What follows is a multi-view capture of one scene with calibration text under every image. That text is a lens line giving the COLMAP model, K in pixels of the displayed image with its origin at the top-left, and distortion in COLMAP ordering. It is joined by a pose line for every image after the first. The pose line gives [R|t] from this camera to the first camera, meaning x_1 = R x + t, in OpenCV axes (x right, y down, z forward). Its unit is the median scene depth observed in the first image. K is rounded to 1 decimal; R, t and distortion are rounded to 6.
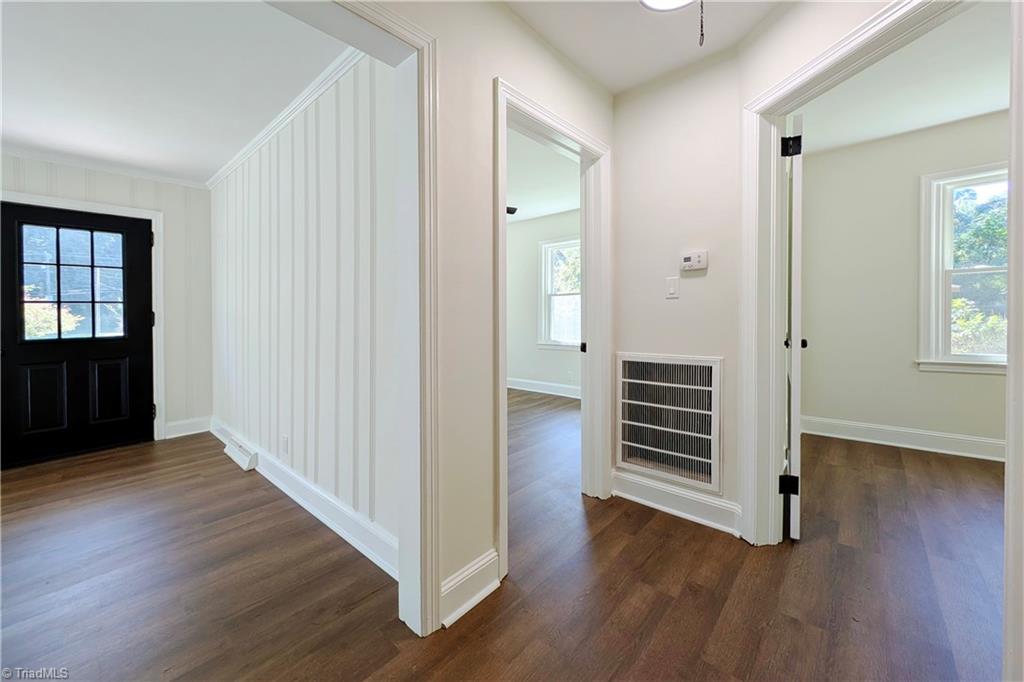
lens RADIAL K [[391.3, 0, 520.9], [0, 391.3, 315.0], [0, 0, 1]] dist [0.006319, -0.001695]
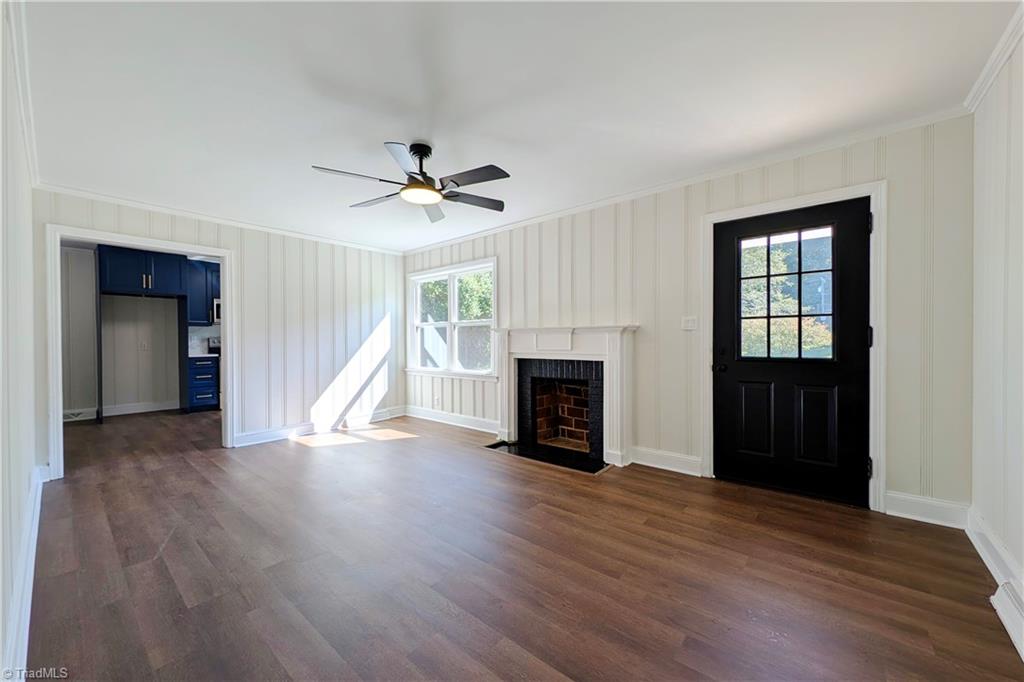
lens RADIAL K [[391.3, 0, 516.7], [0, 391.3, 337.7], [0, 0, 1]] dist [0.006319, -0.001695]
pose [[0.024657, 0.006963, -0.999672, -0.257328], [-0.003593, 0.999970, 0.006877, 0.010067], [0.999690, 0.003422, 0.024681, 0.363336]]
